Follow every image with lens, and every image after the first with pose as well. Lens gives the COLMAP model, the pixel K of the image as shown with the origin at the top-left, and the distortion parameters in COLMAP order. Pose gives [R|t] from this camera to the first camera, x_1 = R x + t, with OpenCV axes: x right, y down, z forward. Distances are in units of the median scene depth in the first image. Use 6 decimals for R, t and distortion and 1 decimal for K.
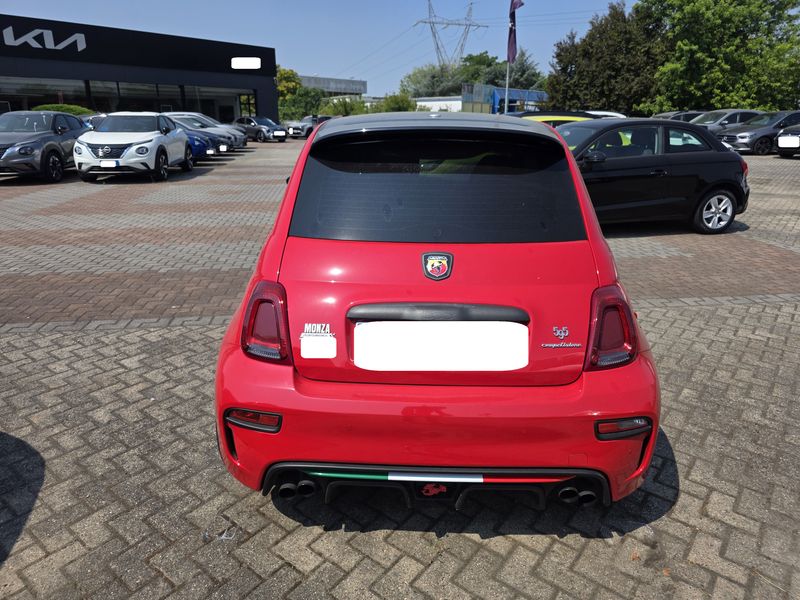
lens RADIAL K [[538.6, 0, 399.2], [0, 538.6, 295.7], [0, 0, 1]] dist [0.044141, -0.037368]
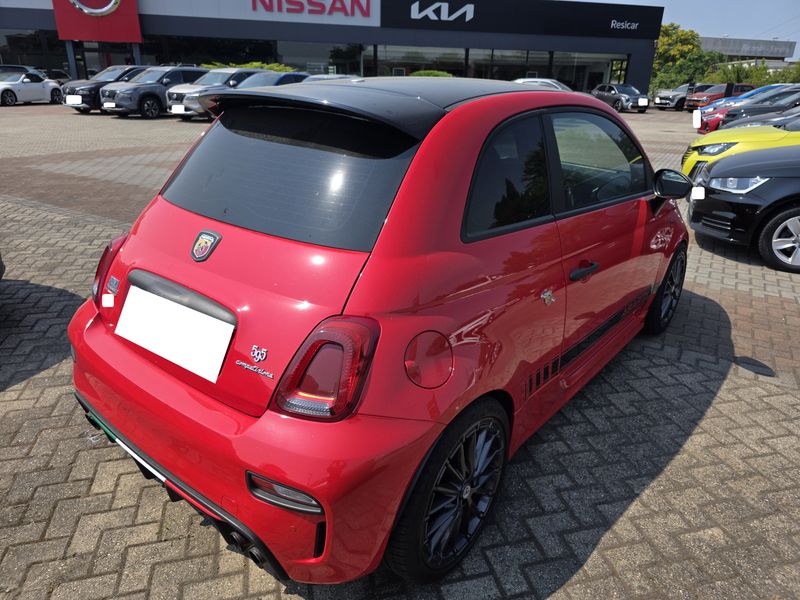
lens RADIAL K [[538.6, 0, 402.0], [0, 538.6, 300.3], [0, 0, 1]] dist [0.044141, -0.037368]
pose [[0.795639, 0.243092, -0.554855, 0.380503], [-0.209185, 0.969860, 0.124951, -0.066023], [0.568507, 0.016651, 0.822510, 0.189980]]
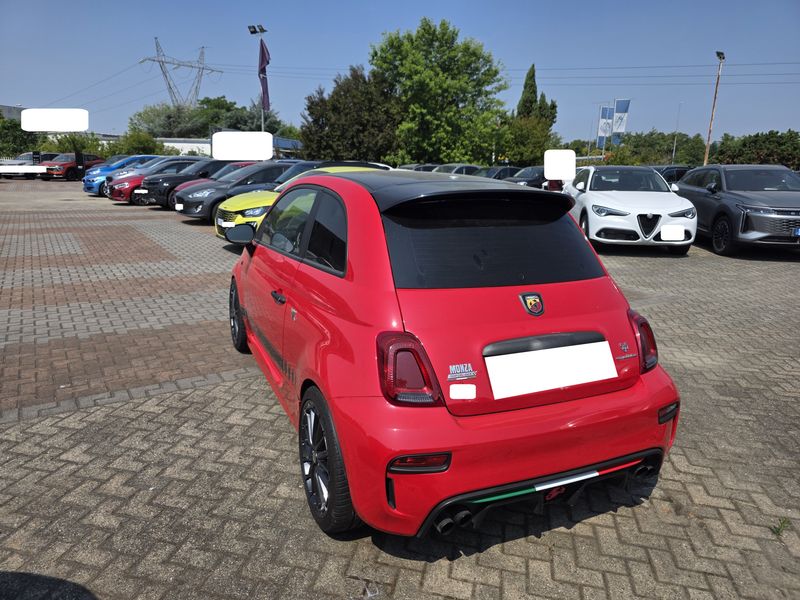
lens RADIAL K [[538.6, 0, 395.3], [0, 538.6, 300.2], [0, 0, 1]] dist [0.044141, -0.037368]
pose [[0.898934, -0.078826, 0.430934, -0.314815], [0.107963, 0.993201, -0.043537, -0.019235], [-0.424572, 0.085662, 0.901333, 0.020401]]
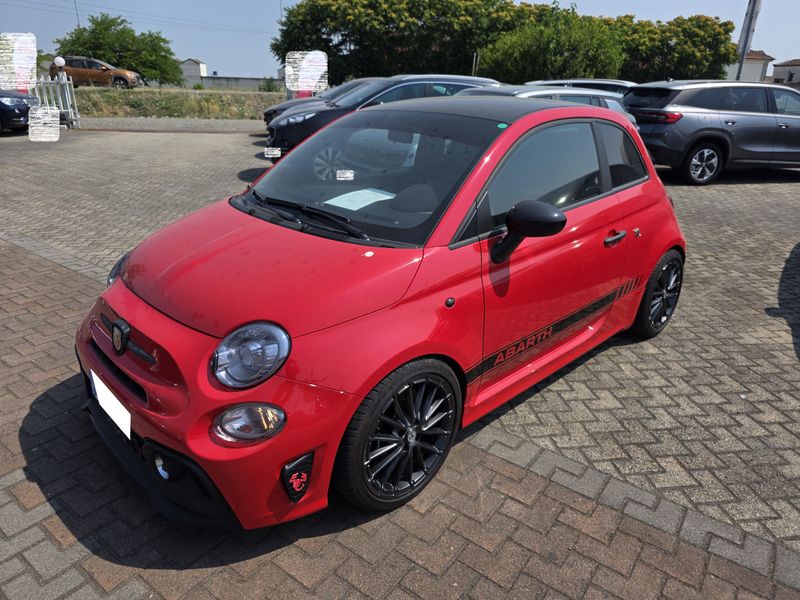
lens RADIAL K [[538.6, 0, 405.0], [0, 538.6, 285.9], [0, 0, 1]] dist [0.044141, -0.037368]
pose [[-0.720672, -0.256010, 0.644275, -0.415330], [0.187892, 0.822413, 0.536967, -0.436515], [-0.667329, 0.508031, -0.544588, 1.285422]]
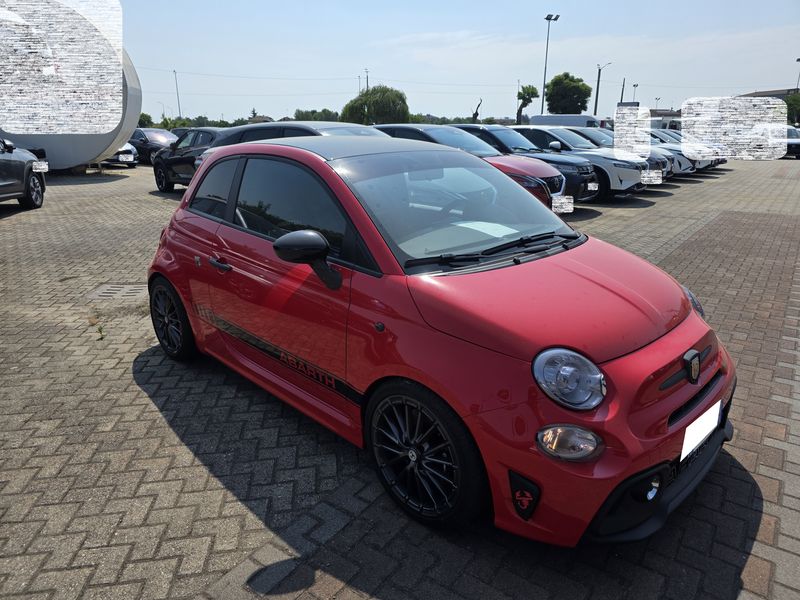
lens RADIAL K [[538.6, 0, 402.9], [0, 538.6, 299.6], [0, 0, 1]] dist [0.044141, -0.037368]
pose [[-0.686651, 0.212815, -0.695140, 0.569345], [-0.223685, 0.847958, 0.480553, -0.422271], [0.691719, 0.485465, -0.534648, 1.268163]]
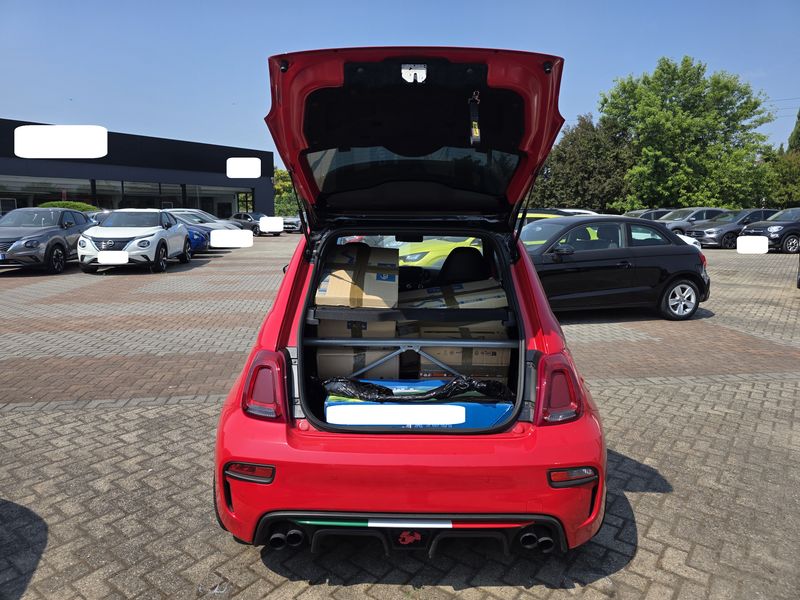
lens RADIAL K [[538.6, 0, 399.0], [0, 538.6, 287.3], [0, 0, 1]] dist [0.044141, -0.037368]
pose [[0.999840, -0.000475, 0.017902, 0.010054], [0.003700, 0.983564, -0.180524, 0.022880], [-0.017522, 0.180562, 0.983408, -0.083586]]
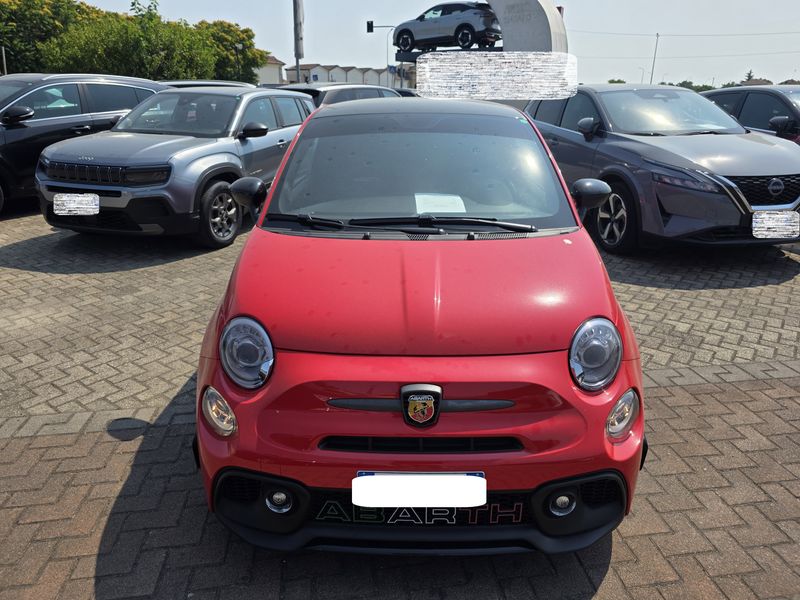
lens RADIAL K [[538.6, 0, 407.2], [0, 538.6, 291.4], [0, 0, 1]] dist [0.044141, -0.037368]
pose [[-0.999734, -0.000325, -0.023065, 0.073510], [-0.014316, 0.792788, 0.609329, -0.483760], [0.018088, 0.609497, -0.792582, 1.464941]]
